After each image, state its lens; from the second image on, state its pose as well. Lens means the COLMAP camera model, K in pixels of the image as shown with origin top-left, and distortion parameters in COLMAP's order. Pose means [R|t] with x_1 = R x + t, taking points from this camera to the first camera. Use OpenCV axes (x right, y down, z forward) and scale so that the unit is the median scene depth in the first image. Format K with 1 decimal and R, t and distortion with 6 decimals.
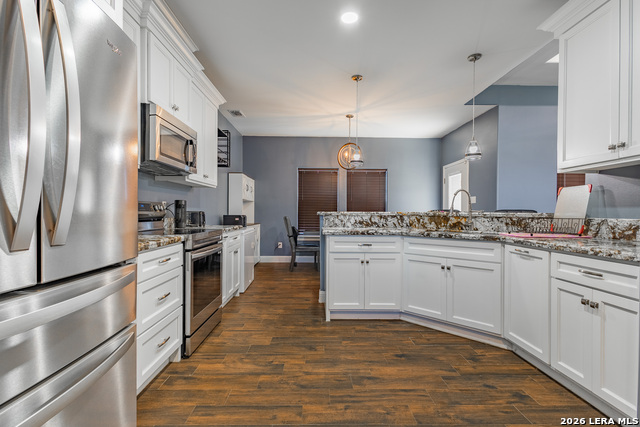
lens RADIAL K [[293.3, 0, 320.7], [0, 293.3, 214.4], [0, 0, 1]] dist [0.008684, -0.001929]
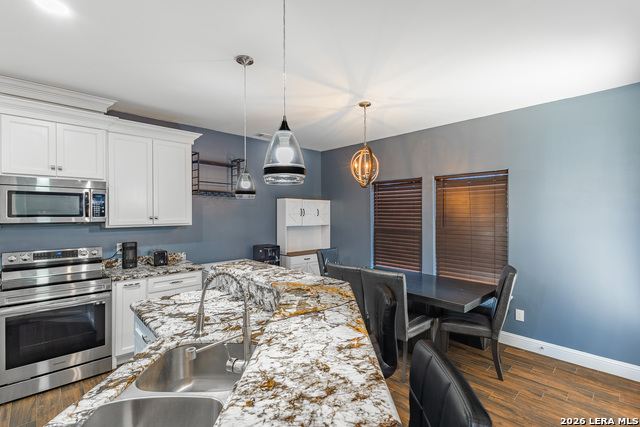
lens RADIAL K [[293.3, 0, 319.1], [0, 293.3, 213.3], [0, 0, 1]] dist [0.008684, -0.001929]
pose [[0.673789, -0.006329, -0.738896, 0.866887], [0.002224, 0.999976, -0.006537, -0.160264], [0.738920, 0.002761, 0.673787, 0.854194]]
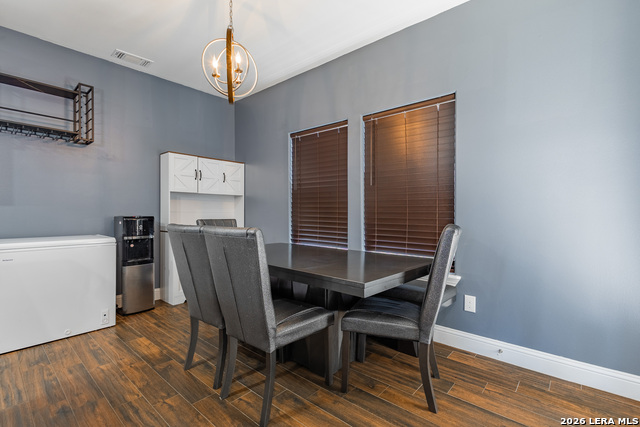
lens RADIAL K [[293.3, 0, 319.6], [0, 293.3, 215.0], [0, 0, 1]] dist [0.008684, -0.001929]
pose [[0.734128, 0.000230, -0.679011, 0.778680], [0.000005, 1.000000, 0.000345, -0.001239], [0.679011, -0.000257, 0.734128, 1.371696]]
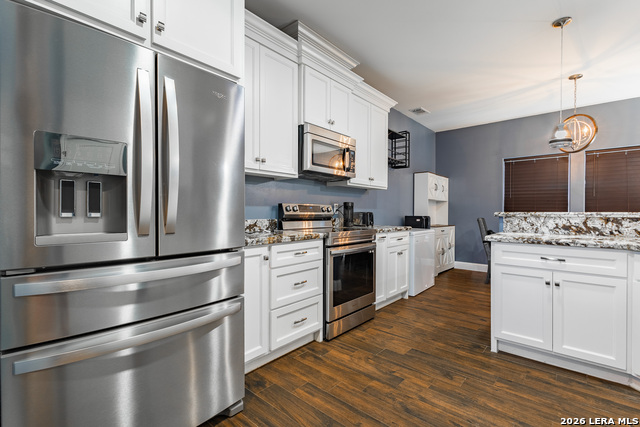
lens RADIAL K [[293.3, 0, 319.0], [0, 293.3, 214.3], [0, 0, 1]] dist [0.008684, -0.001929]
pose [[0.737227, 0.001819, -0.675643, 0.215445], [-0.004012, 0.999991, -0.001685, 0.000149], [0.675634, 0.003953, 0.737227, 0.105754]]
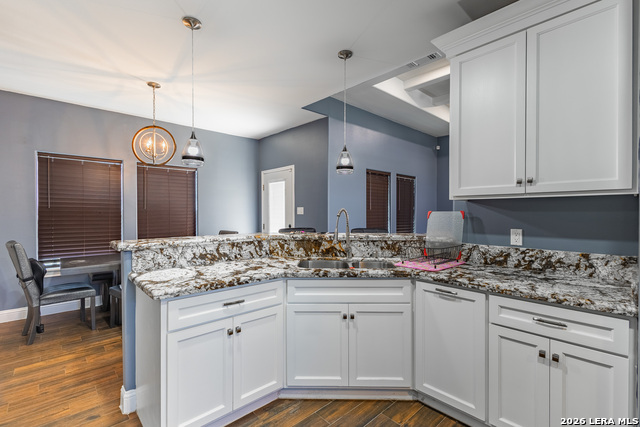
lens RADIAL K [[293.3, 0, 322.2], [0, 293.3, 214.0], [0, 0, 1]] dist [0.008684, -0.001929]
pose [[0.742485, -0.009828, 0.669791, -0.114246], [0.007224, 0.999952, 0.006665, -0.079538], [-0.669824, -0.000110, 0.742520, 0.439639]]
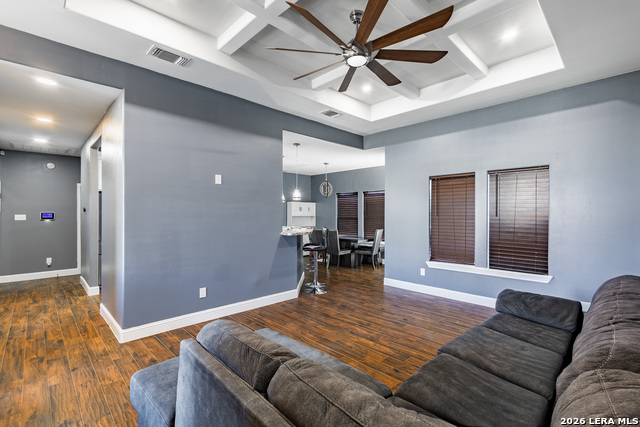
lens RADIAL K [[293.3, 0, 319.2], [0, 293.3, 212.5], [0, 0, 1]] dist [0.008684, -0.001929]
pose [[0.677718, -0.010697, -0.735244, 2.113019], [-0.000317, 0.999890, -0.014840, -0.087097], [0.735322, 0.010290, 0.677640, -0.152914]]
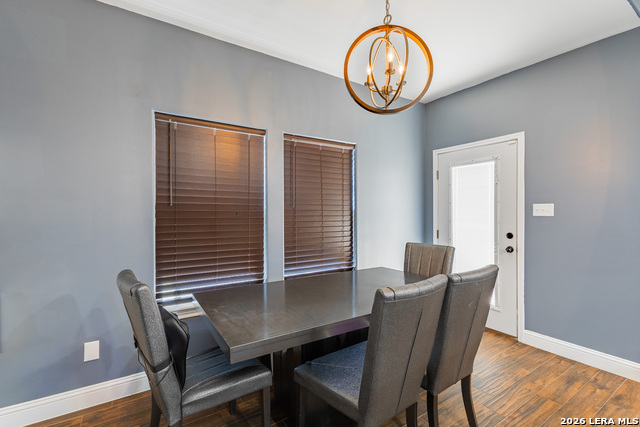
lens RADIAL K [[293.3, 0, 317.8], [0, 293.3, 213.6], [0, 0, 1]] dist [0.008684, -0.001929]
pose [[0.847895, -0.008306, 0.530099, -0.219353], [0.007696, 0.999965, 0.003359, -0.085067], [-0.530109, 0.001232, 0.847929, 1.346549]]
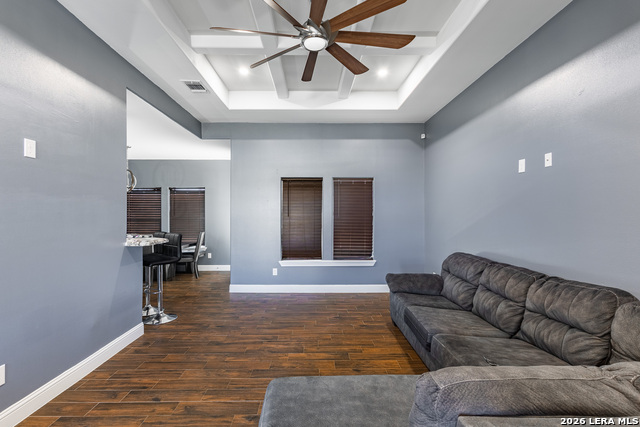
lens RADIAL K [[293.3, 0, 315.7], [0, 293.3, 213.6], [0, 0, 1]] dist [0.008684, -0.001929]
pose [[0.999865, -0.008118, -0.014262, 1.486839], [0.008002, 0.999934, -0.008224, -0.092622], [0.014327, 0.008108, 0.999864, -0.276607]]
